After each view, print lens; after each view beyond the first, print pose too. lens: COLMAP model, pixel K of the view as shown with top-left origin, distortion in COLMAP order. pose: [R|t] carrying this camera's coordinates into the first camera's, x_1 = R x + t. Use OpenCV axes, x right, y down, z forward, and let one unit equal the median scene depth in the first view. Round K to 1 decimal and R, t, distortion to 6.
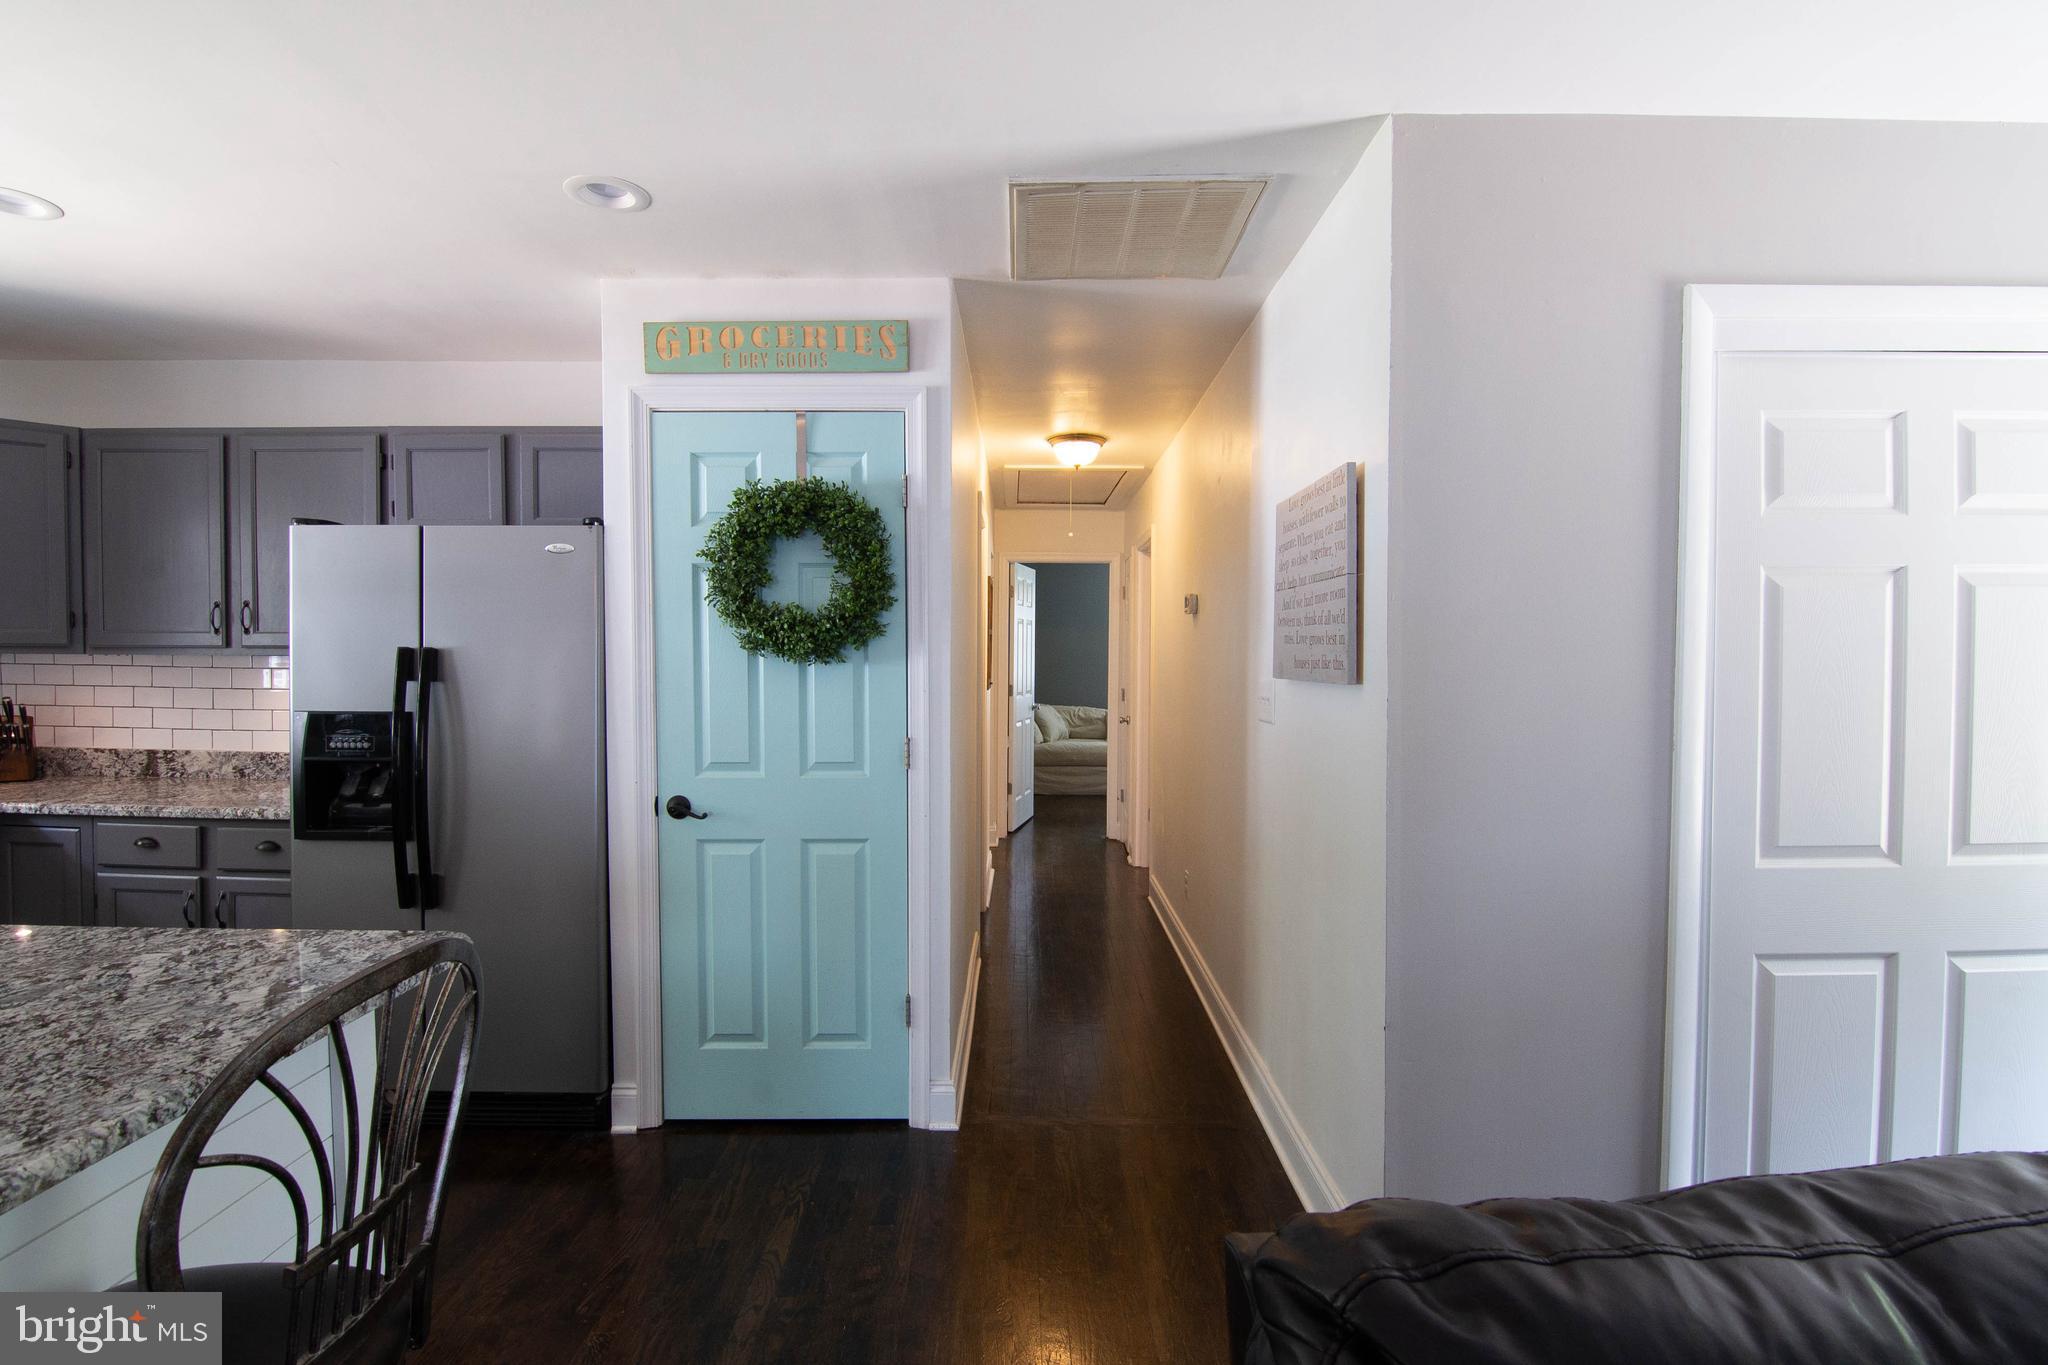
lens RADIAL K [[984.1, 0, 1018.8], [0, 984.1, 686.2], [0, 0, 1]] dist [-0.005152, -0.013698]
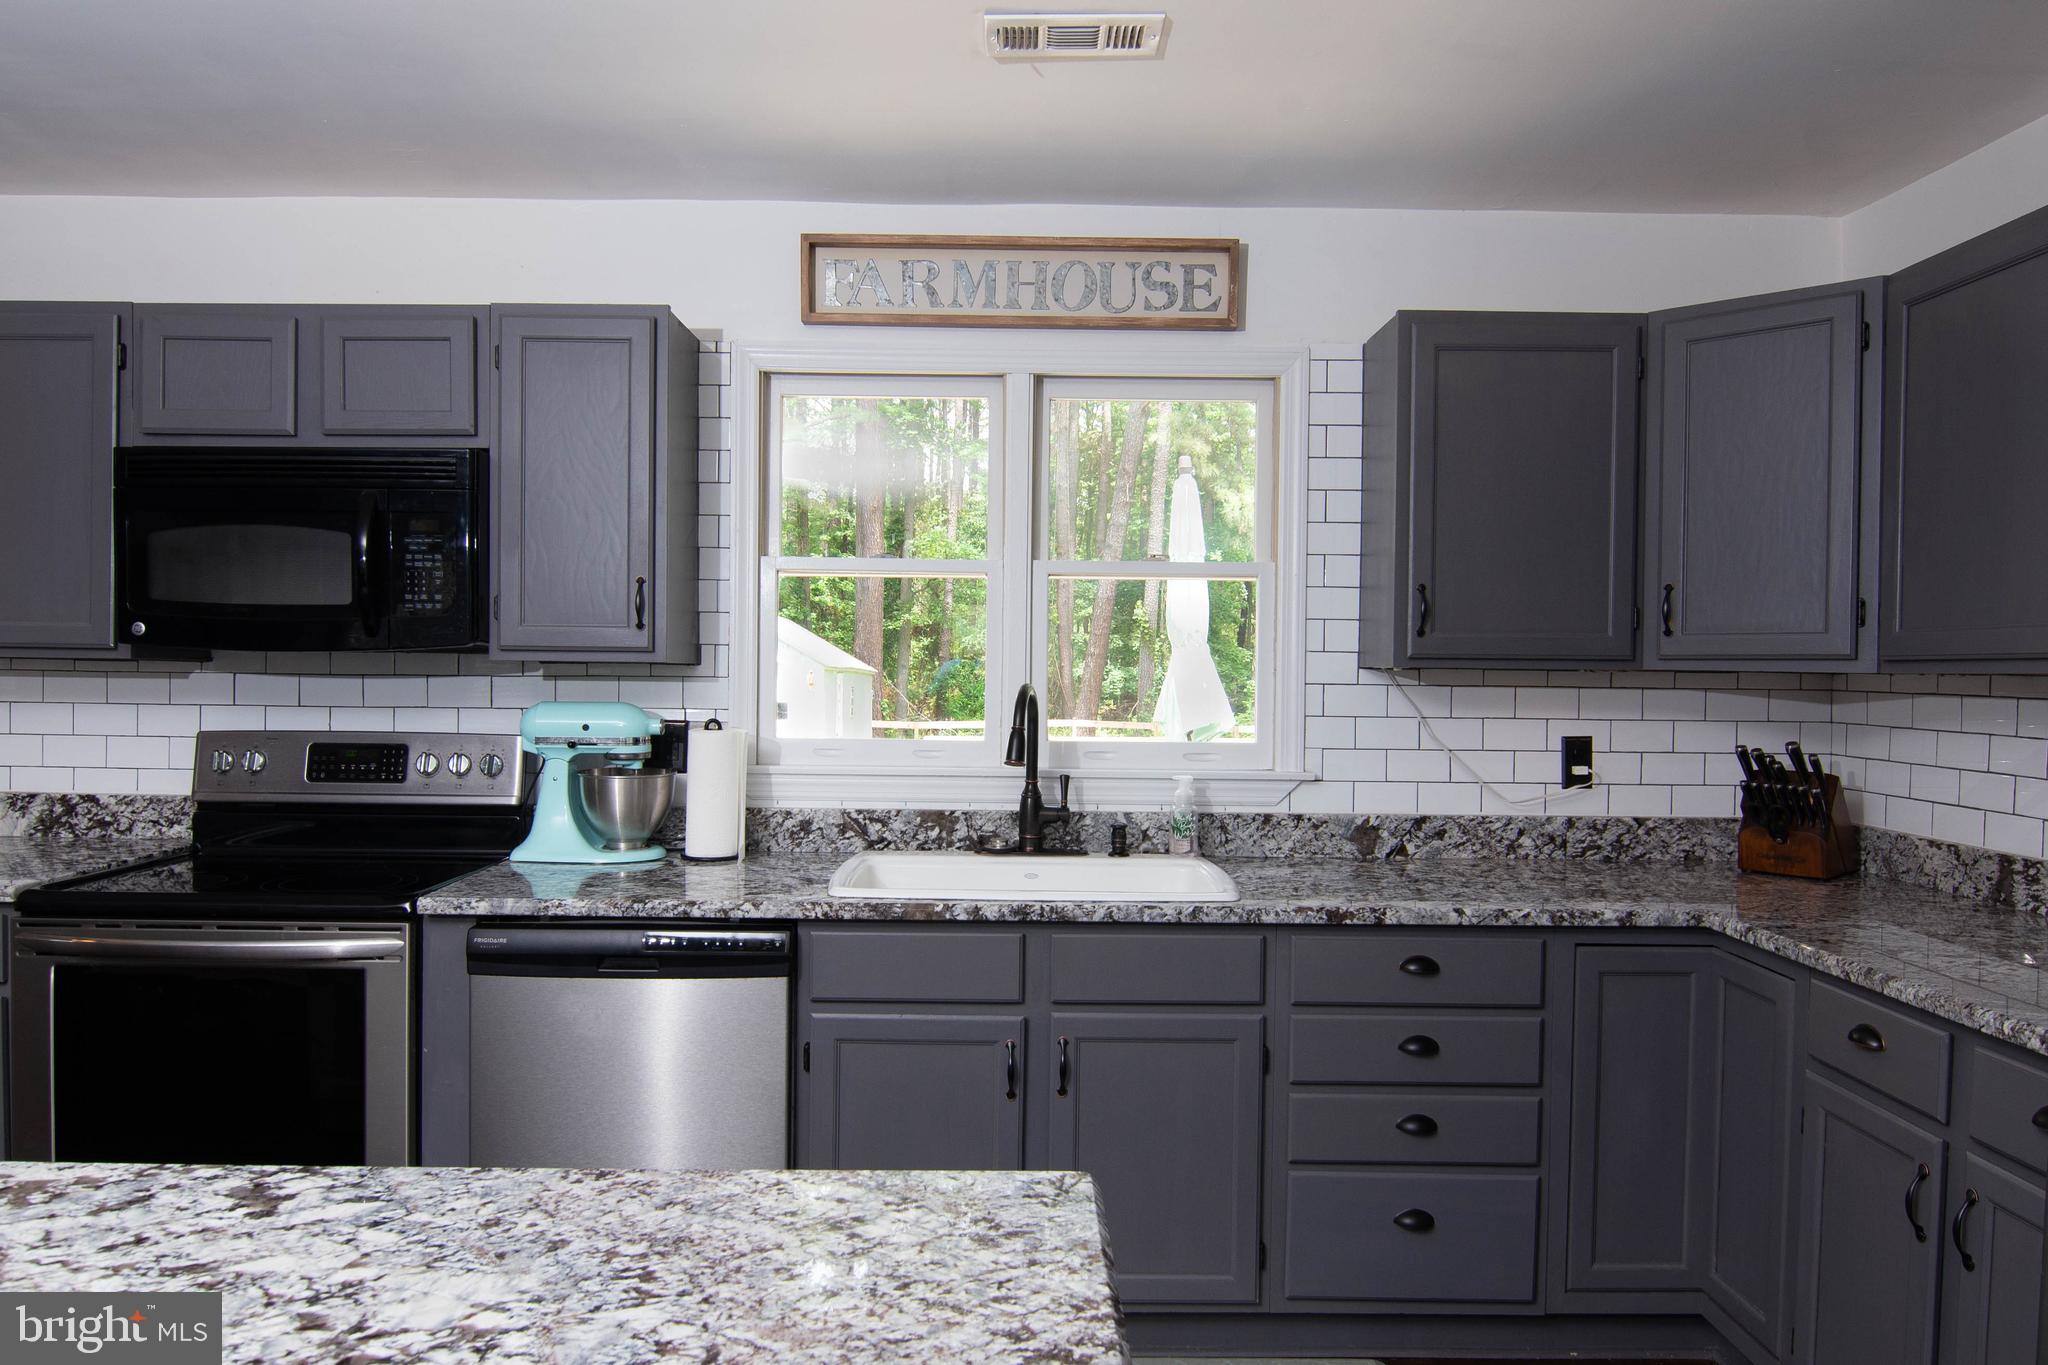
lens RADIAL K [[1352.4, 0, 1024.0], [0, 1352.4, 682.5], [0, 0, 1]] dist [-0.006212, -0.006127]
pose [[0.011810, 0.001123, -0.999930, -0.204615], [-0.044855, 0.998993, 0.000592, -0.005906], [0.998924, 0.044844, 0.011848, 0.556070]]
